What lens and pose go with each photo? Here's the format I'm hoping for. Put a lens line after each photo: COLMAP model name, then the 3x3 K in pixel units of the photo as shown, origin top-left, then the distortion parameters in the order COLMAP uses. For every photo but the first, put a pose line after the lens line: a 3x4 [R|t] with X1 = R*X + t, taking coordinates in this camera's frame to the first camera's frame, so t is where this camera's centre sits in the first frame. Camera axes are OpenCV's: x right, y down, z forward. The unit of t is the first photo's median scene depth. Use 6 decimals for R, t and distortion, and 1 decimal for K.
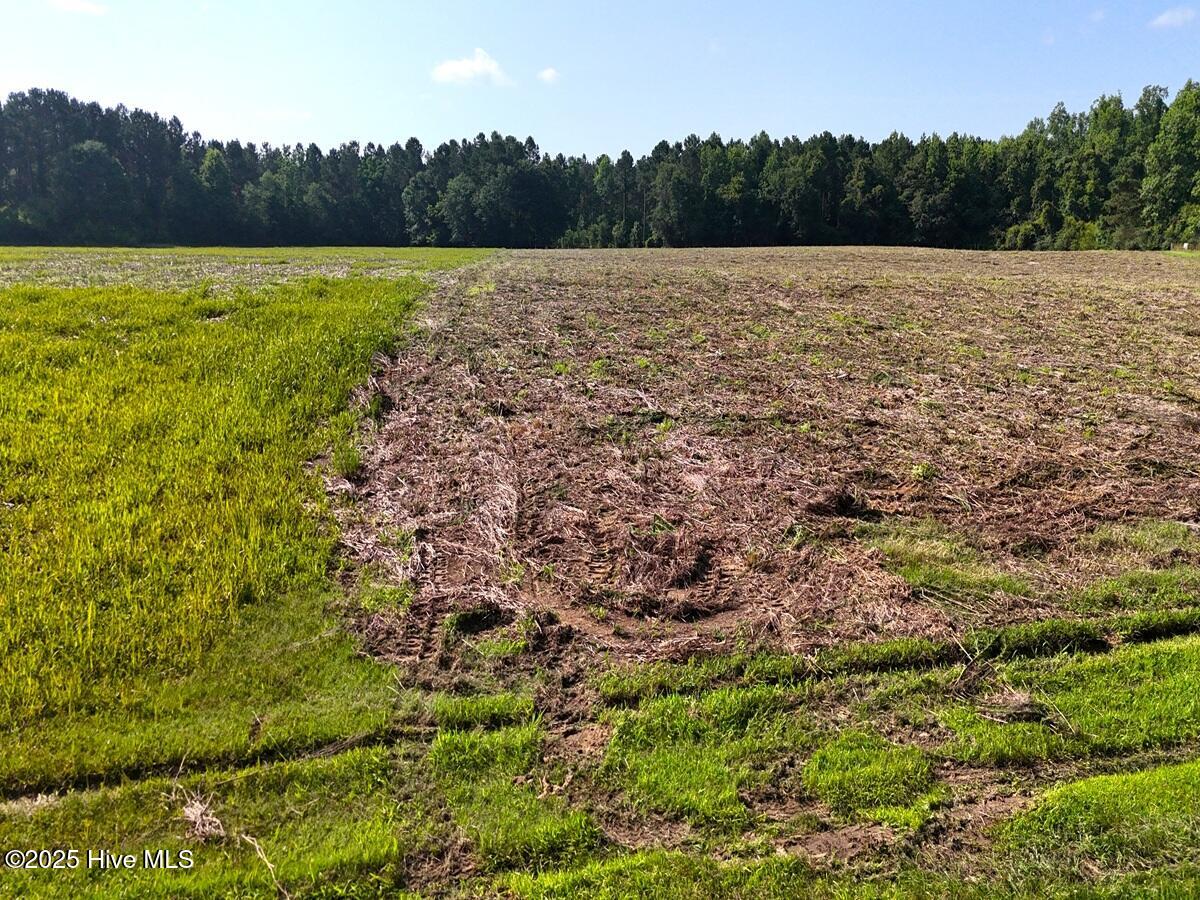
lens RADIAL K [[893.0, 0, 600.0], [0, 893.0, 450.0], [0, 0, 1]] dist [0.098053, -0.111175]
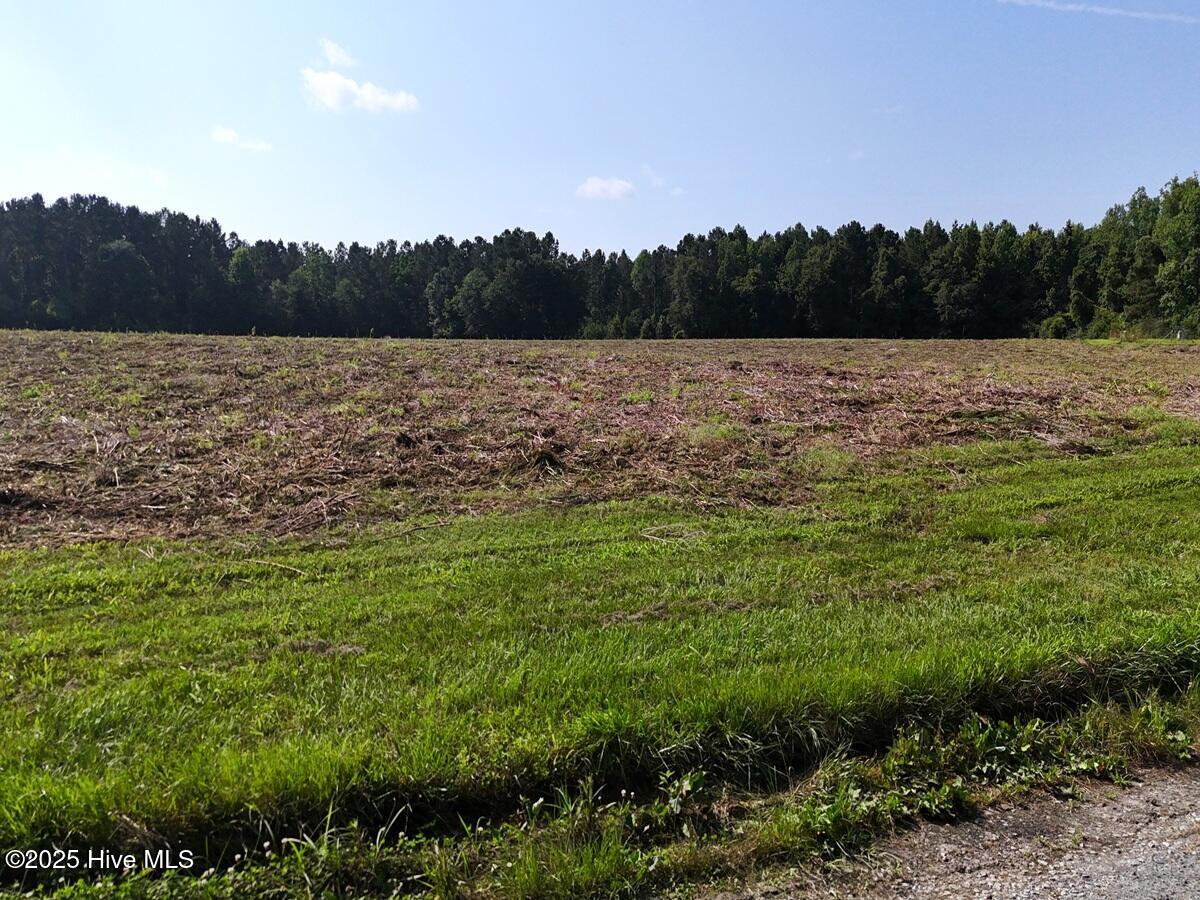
lens RADIAL K [[893.0, 0, 600.0], [0, 893.0, 450.0], [0, 0, 1]] dist [0.098053, -0.111175]
pose [[0.985567, 0.024462, -0.167511, 0.156693], [-0.041902, 0.993965, -0.101380, -0.007675], [0.164020, 0.106936, 0.980644, 0.057283]]
